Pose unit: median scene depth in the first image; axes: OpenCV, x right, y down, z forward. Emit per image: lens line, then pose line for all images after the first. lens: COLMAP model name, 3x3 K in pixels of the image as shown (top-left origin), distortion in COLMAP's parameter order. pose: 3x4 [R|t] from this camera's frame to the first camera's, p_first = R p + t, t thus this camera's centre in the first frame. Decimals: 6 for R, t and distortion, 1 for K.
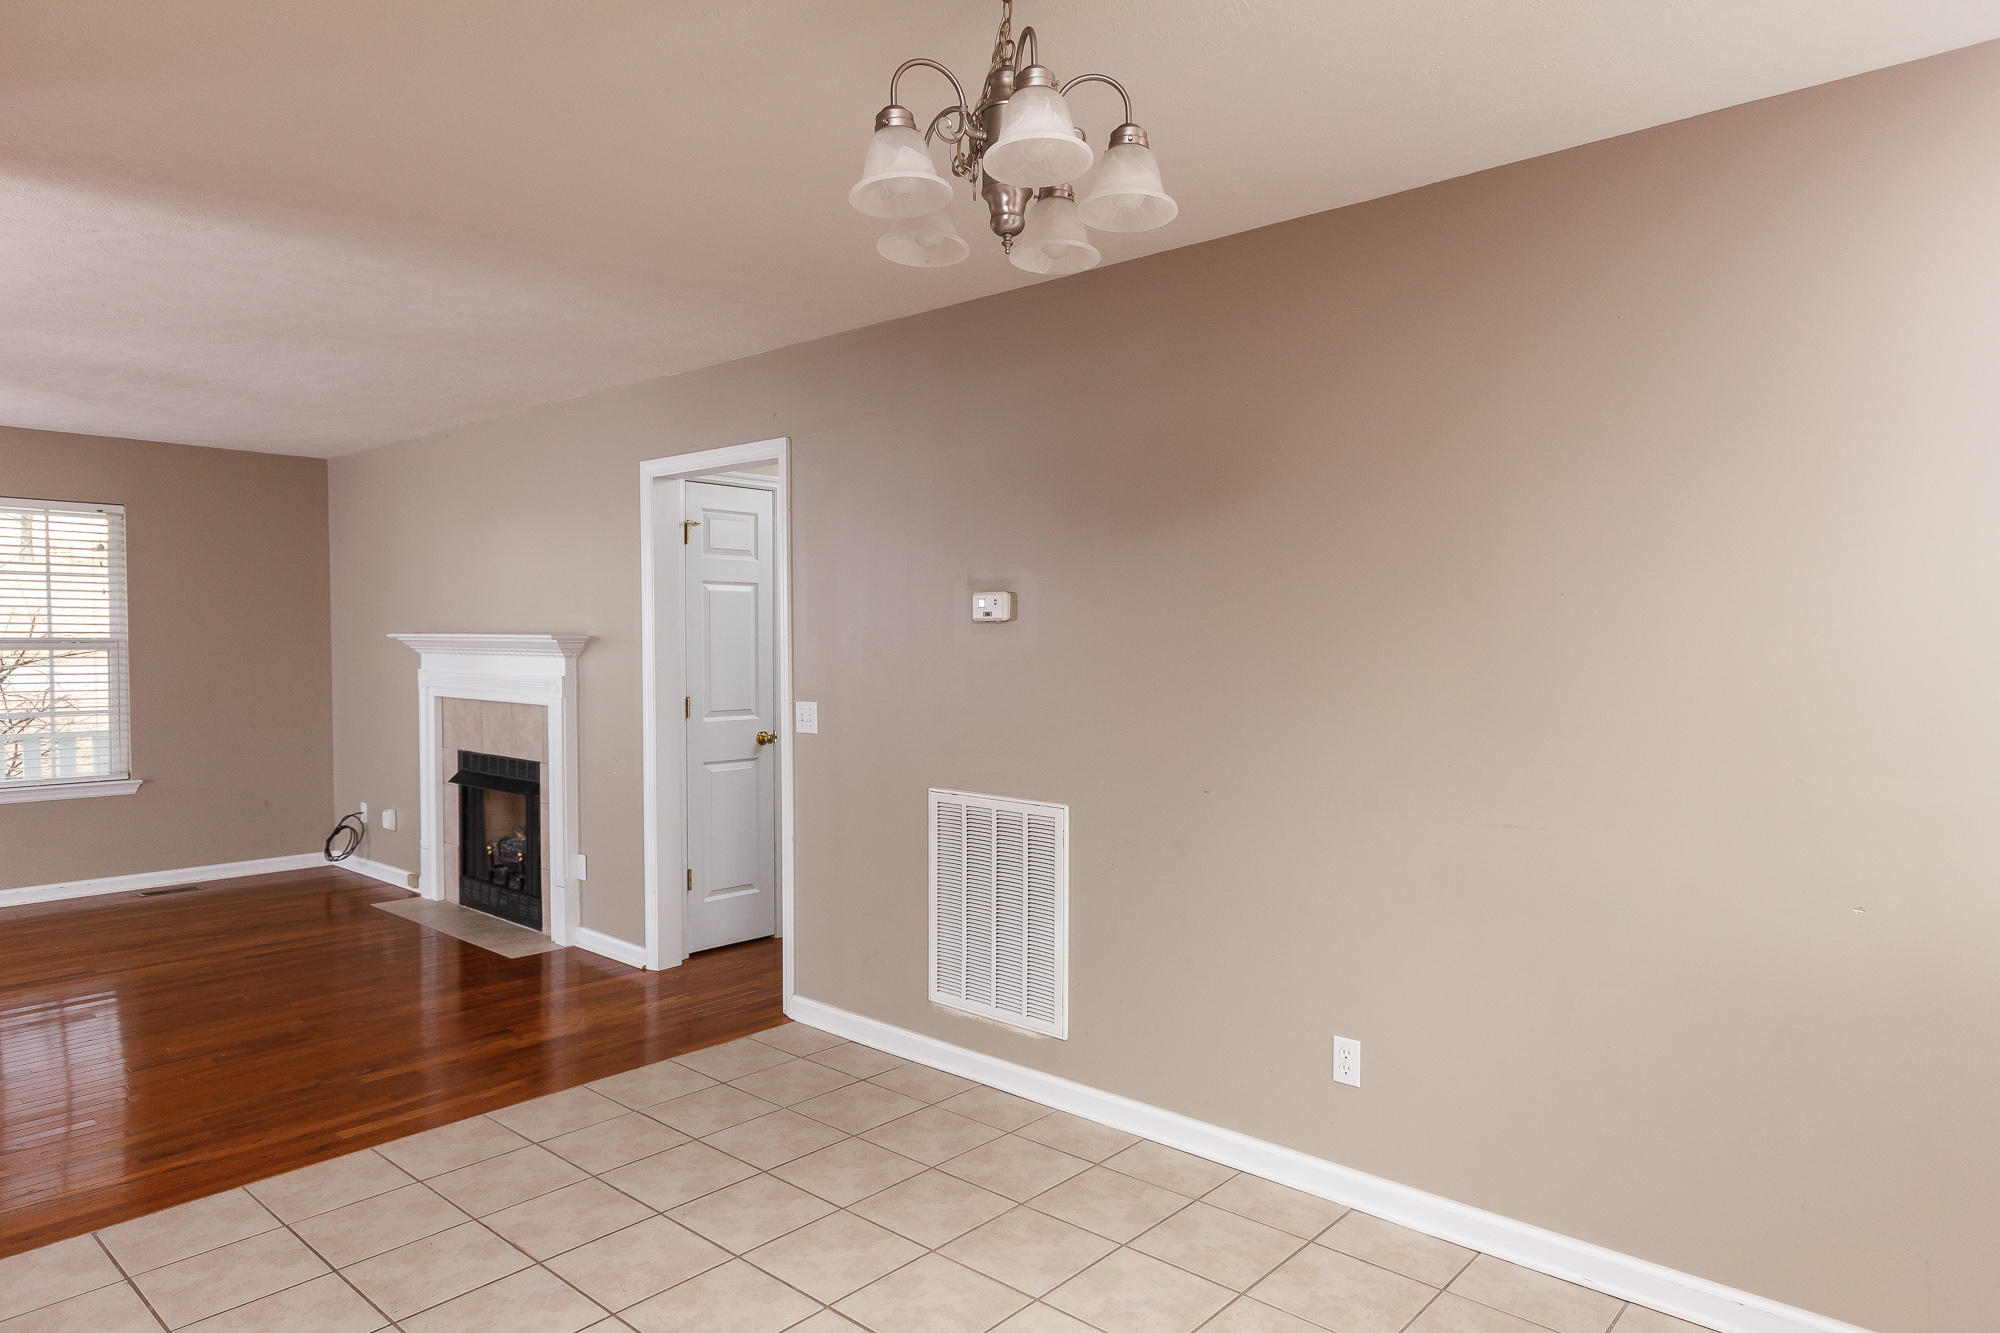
lens RADIAL K [[1207.9, 0, 999.5], [0, 1207.9, 671.2], [0, 0, 1]] dist [0.002154, -0.000761]
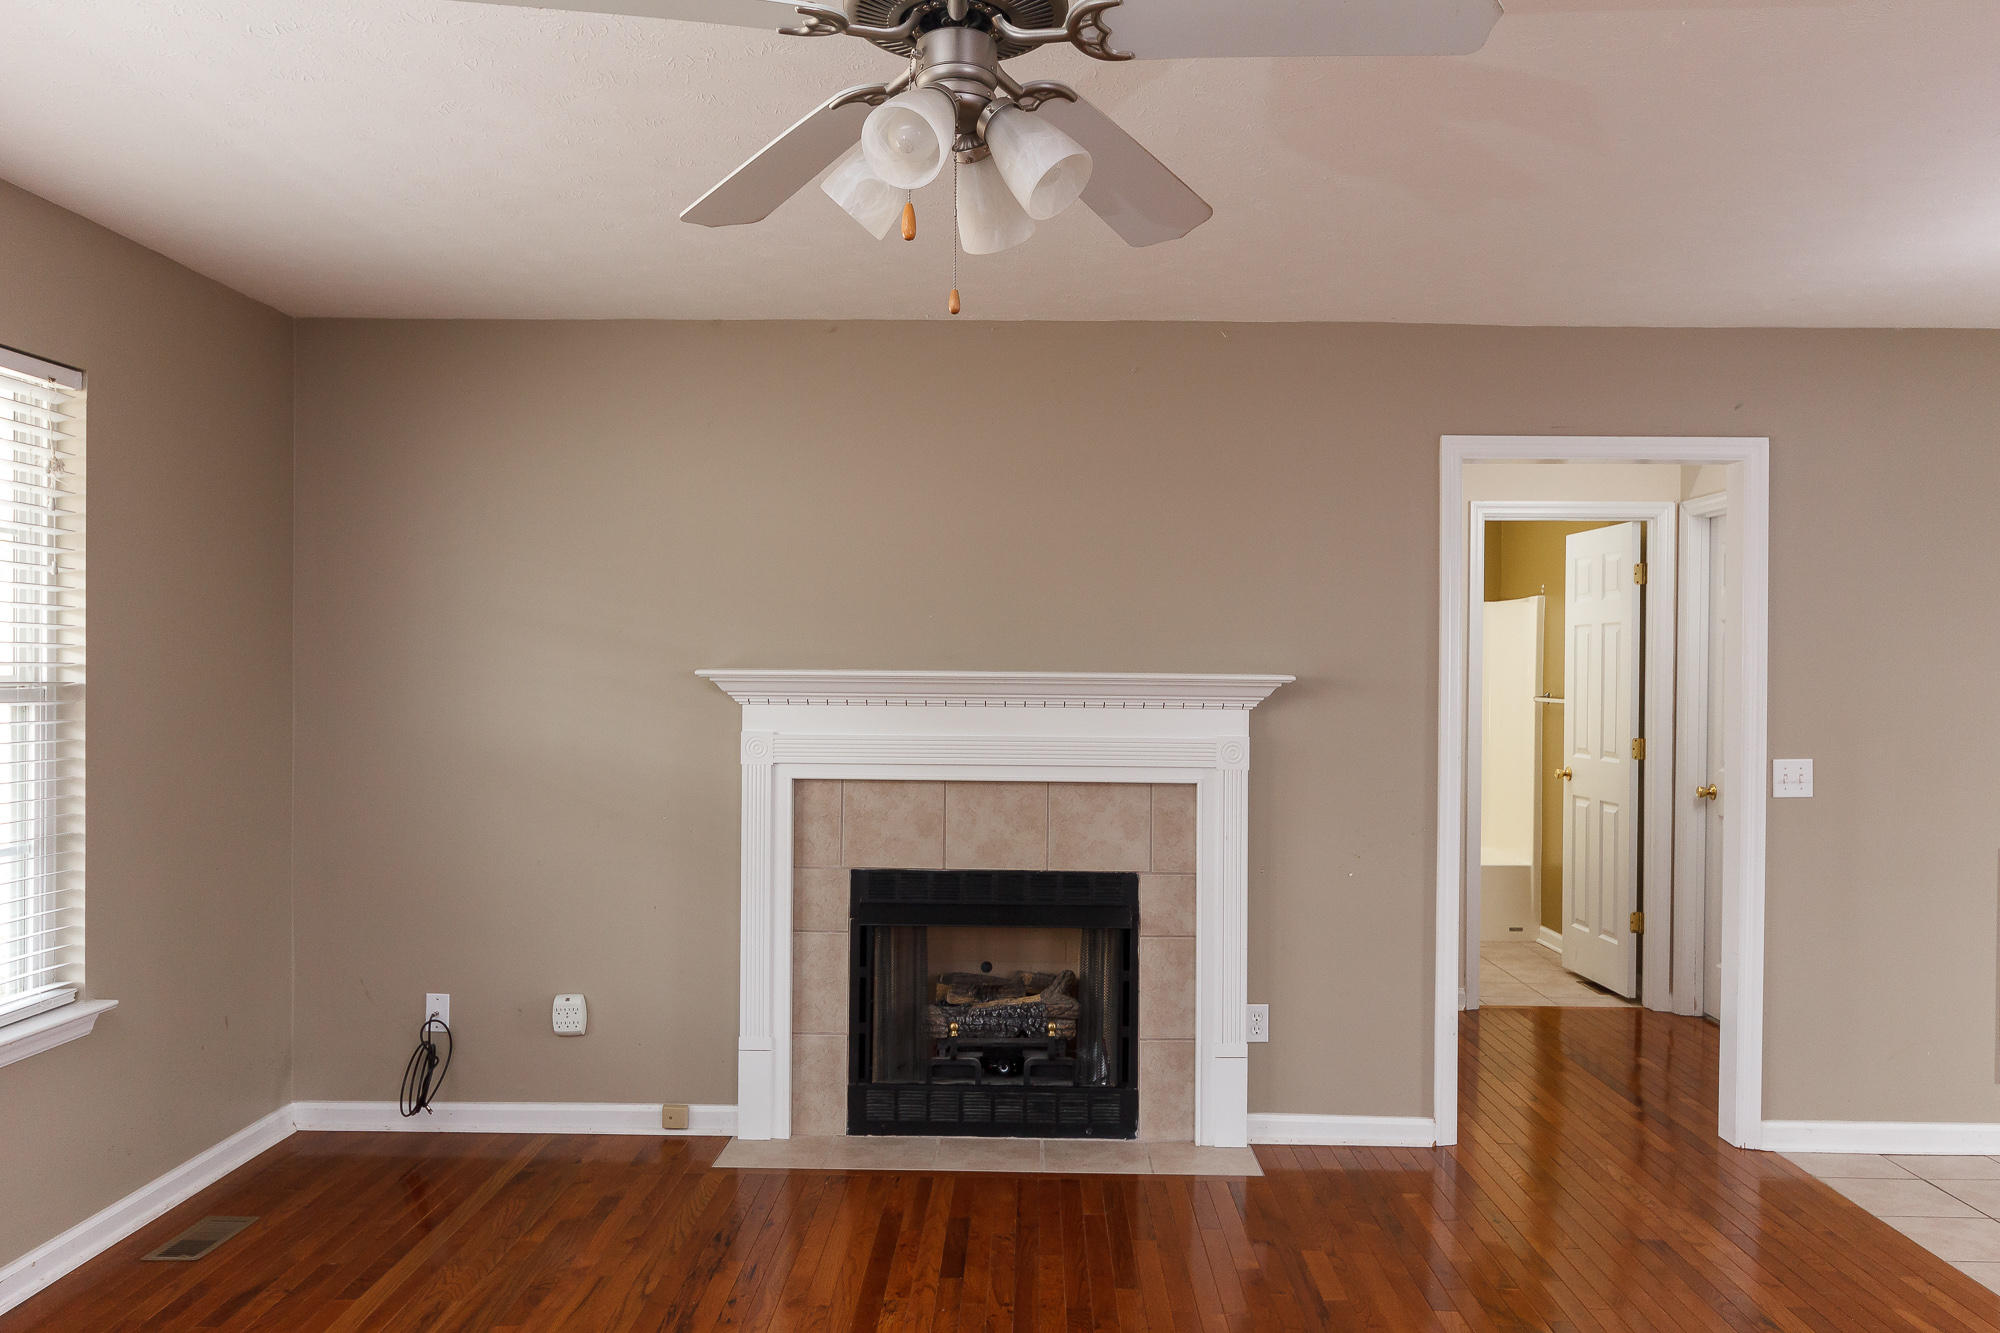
lens RADIAL K [[1581.4, 0, 1000.7], [0, 1581.4, 658.2], [0, 0, 1]] dist [-0.008149, 0.007426]
pose [[0.759445, 0.004758, 0.650554, -0.898338], [0.013279, 0.999652, -0.022813, -0.018582], [-0.650436, 0.025964, 0.759117, 0.374362]]
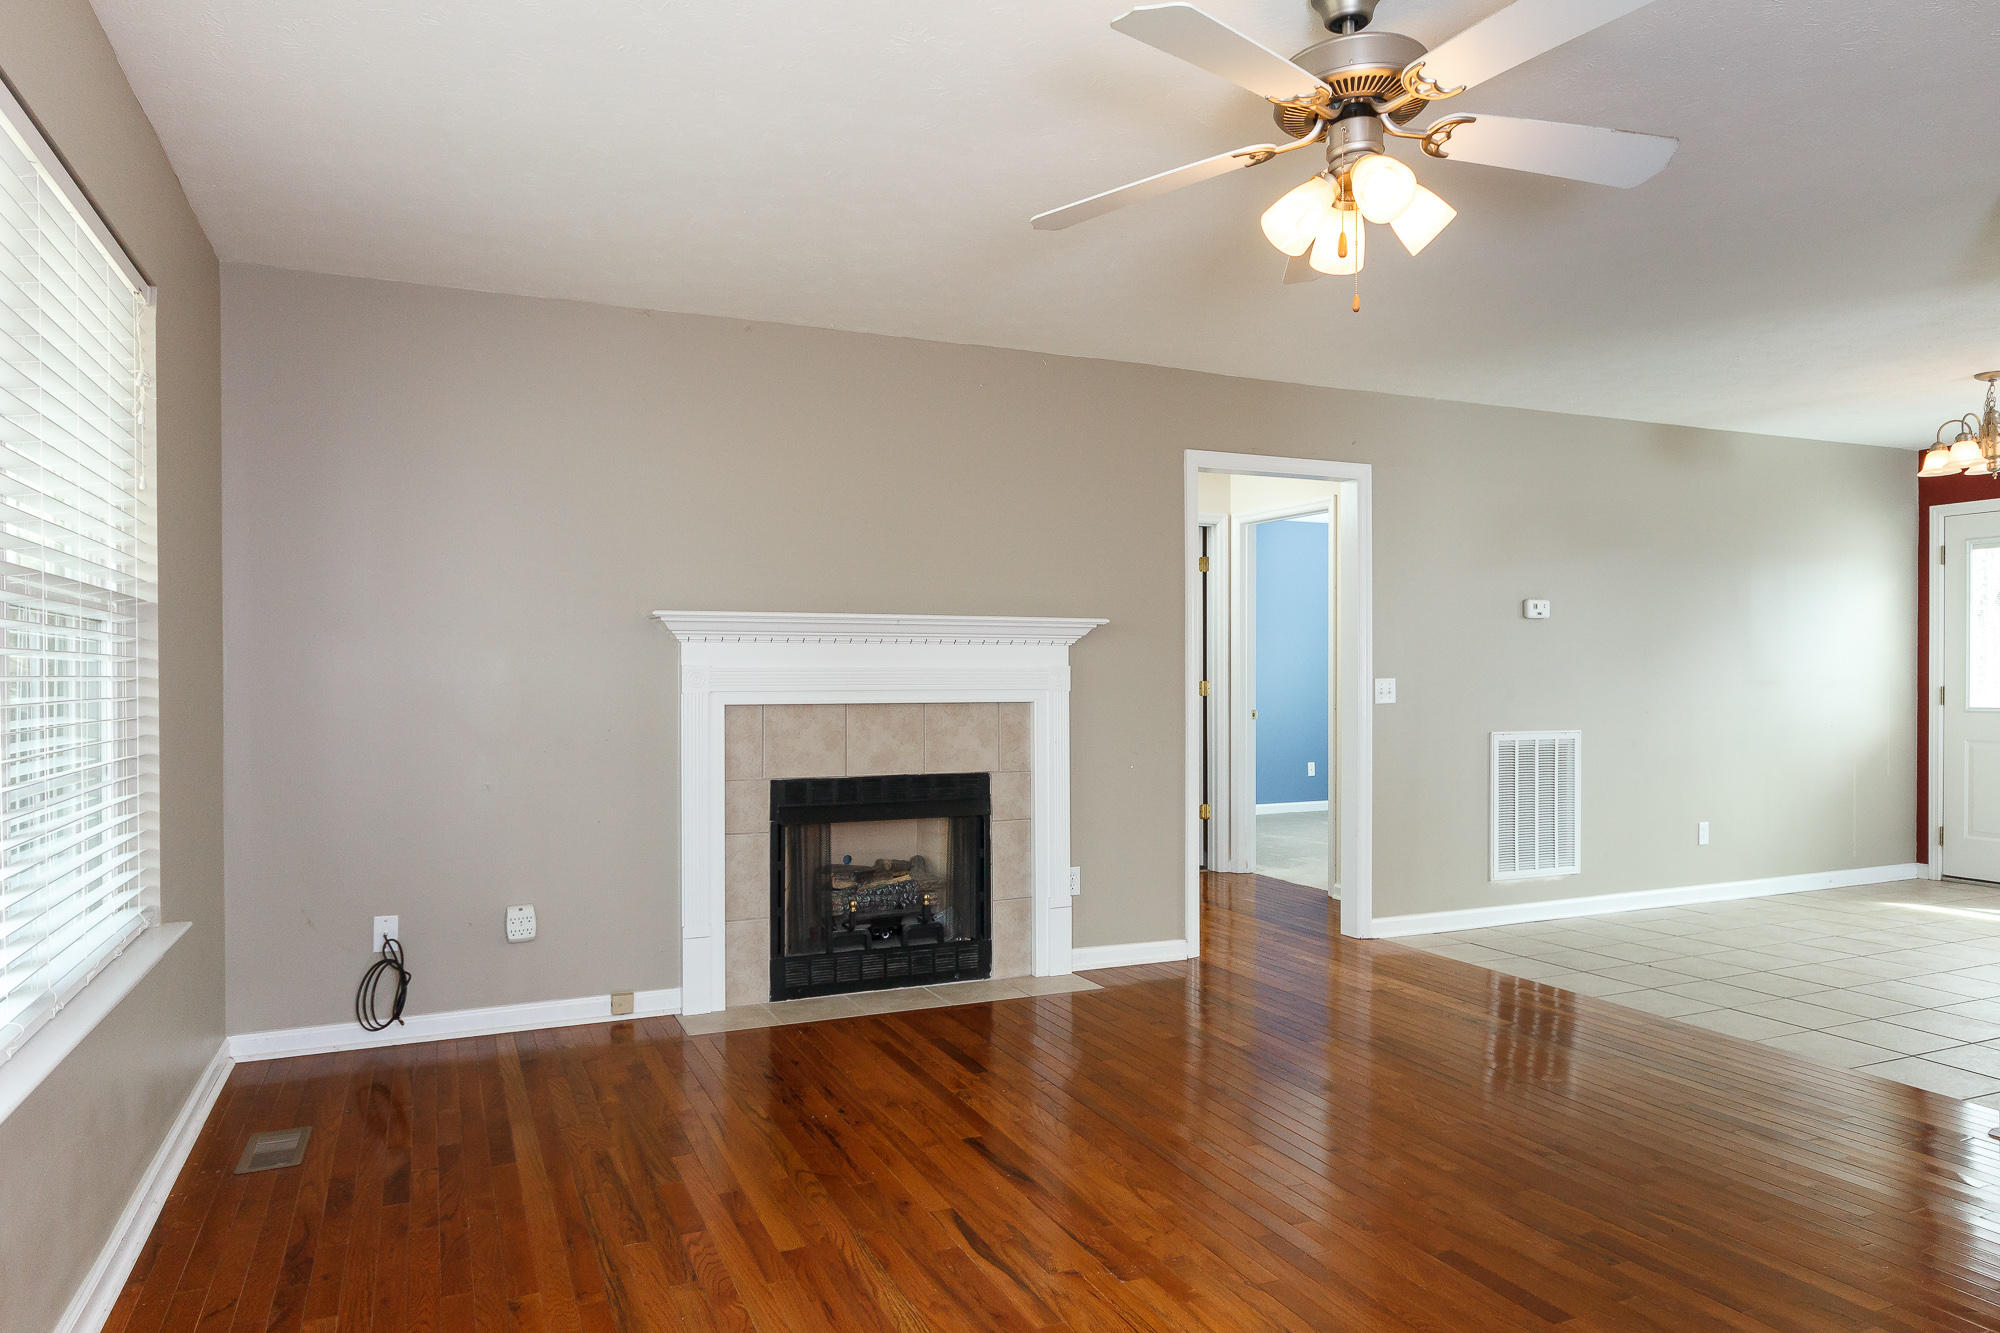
lens RADIAL K [[1324.4, 0, 1017.4], [0, 1324.4, 668.1], [0, 0, 1]] dist [-0.005166, 0.000164]
pose [[0.396465, -0.002394, 0.918047, -1.104341], [0.029115, 0.999526, -0.009967, 0.012327], [-0.917588, 0.030680, 0.396347, 0.568640]]
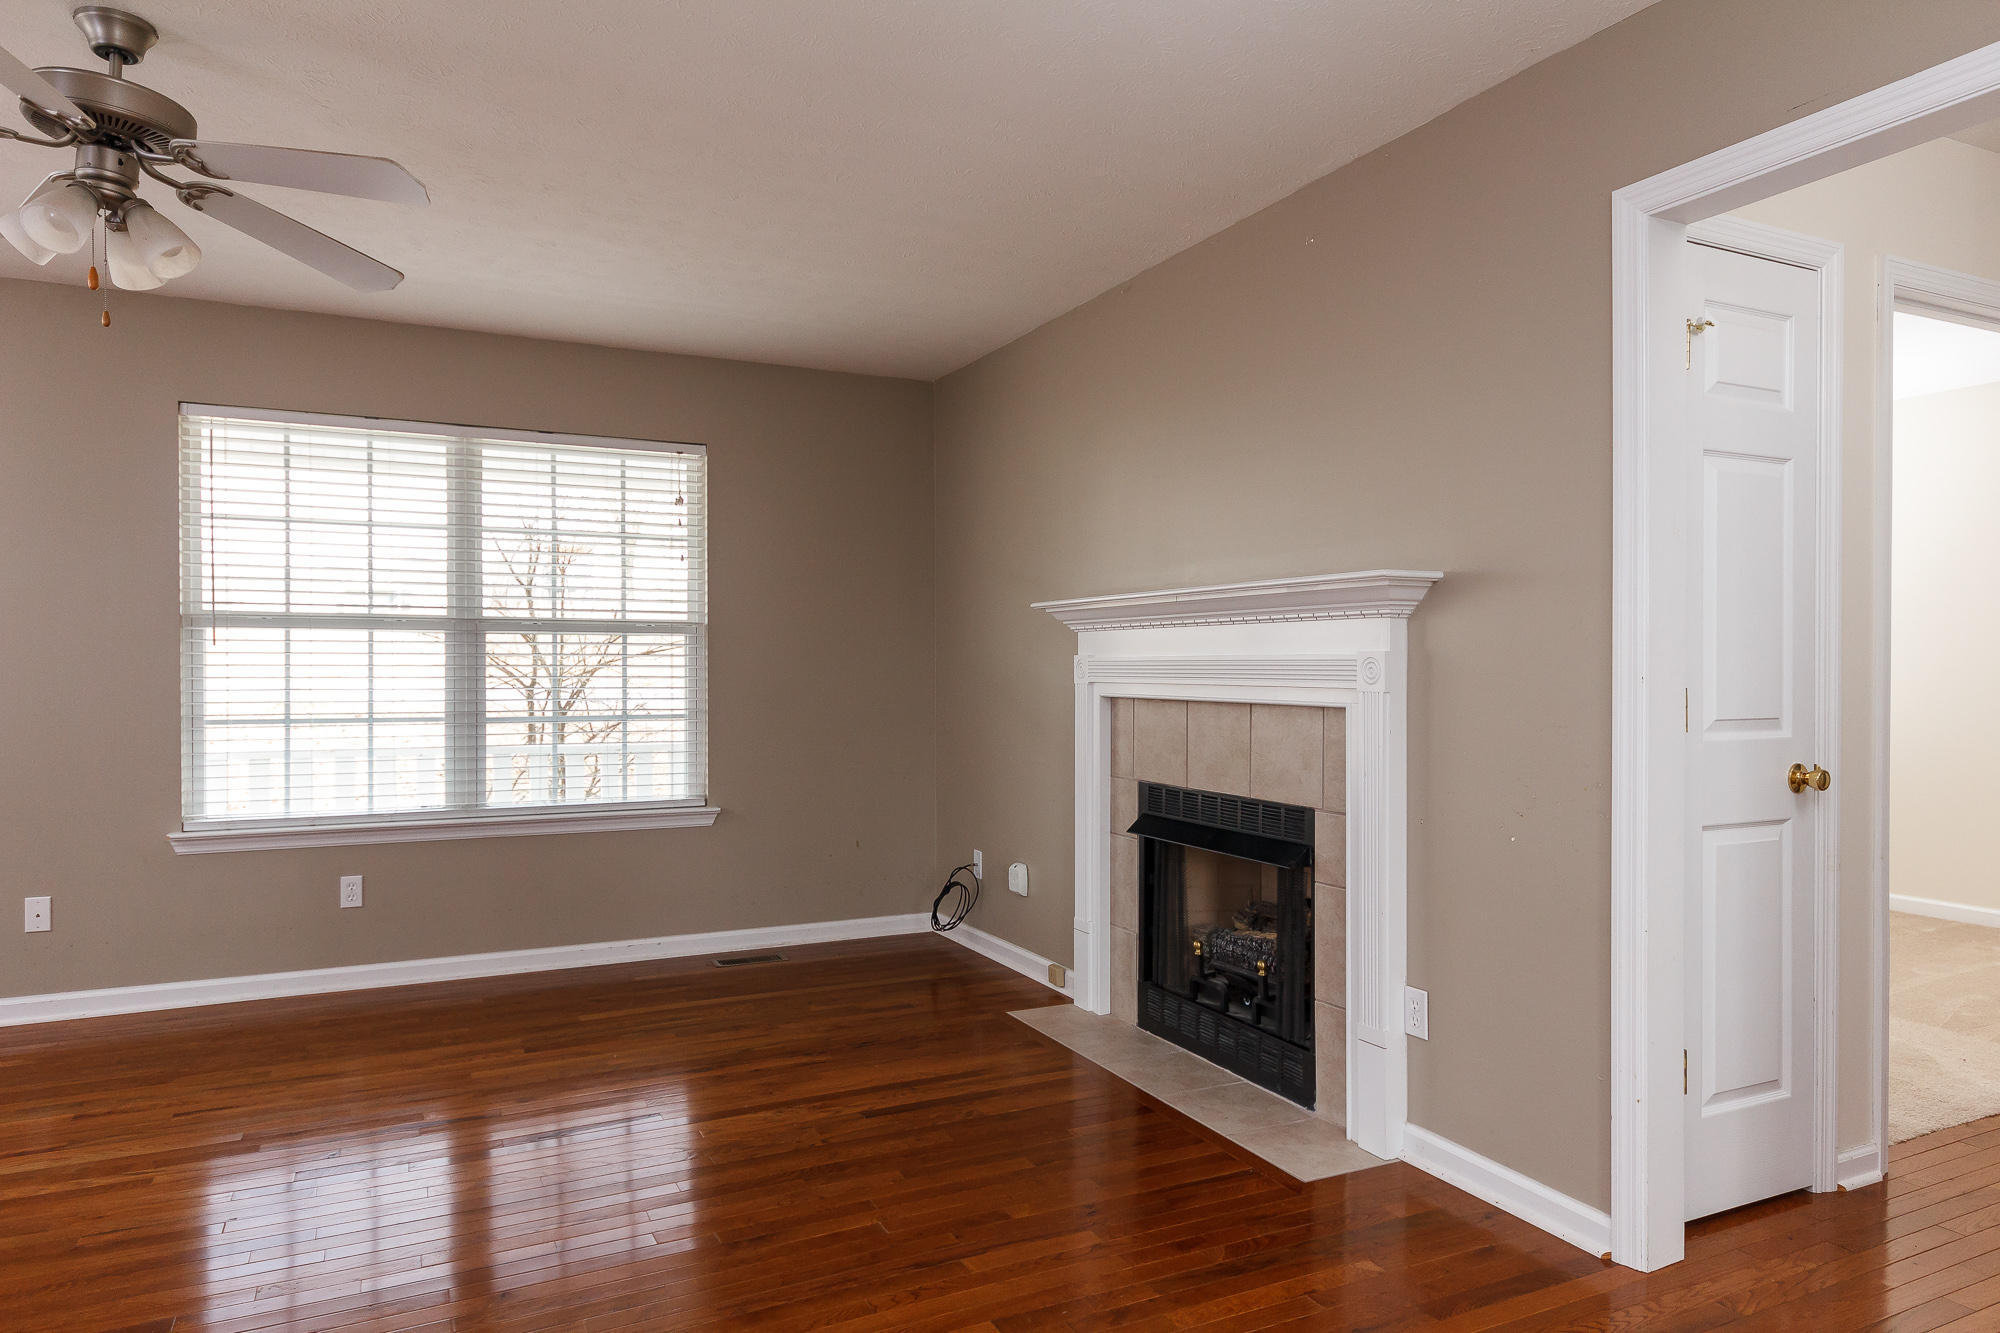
lens RADIAL K [[1207.9, 0, 993.7], [0, 1207.9, 664.0], [0, 0, 1]] dist [0.002154, -0.000761]
pose [[0.926197, -0.003583, -0.377023, -0.281611], [-0.010212, 0.999350, -0.034583, 0.026286], [0.376901, 0.035881, 0.925558, 0.384603]]
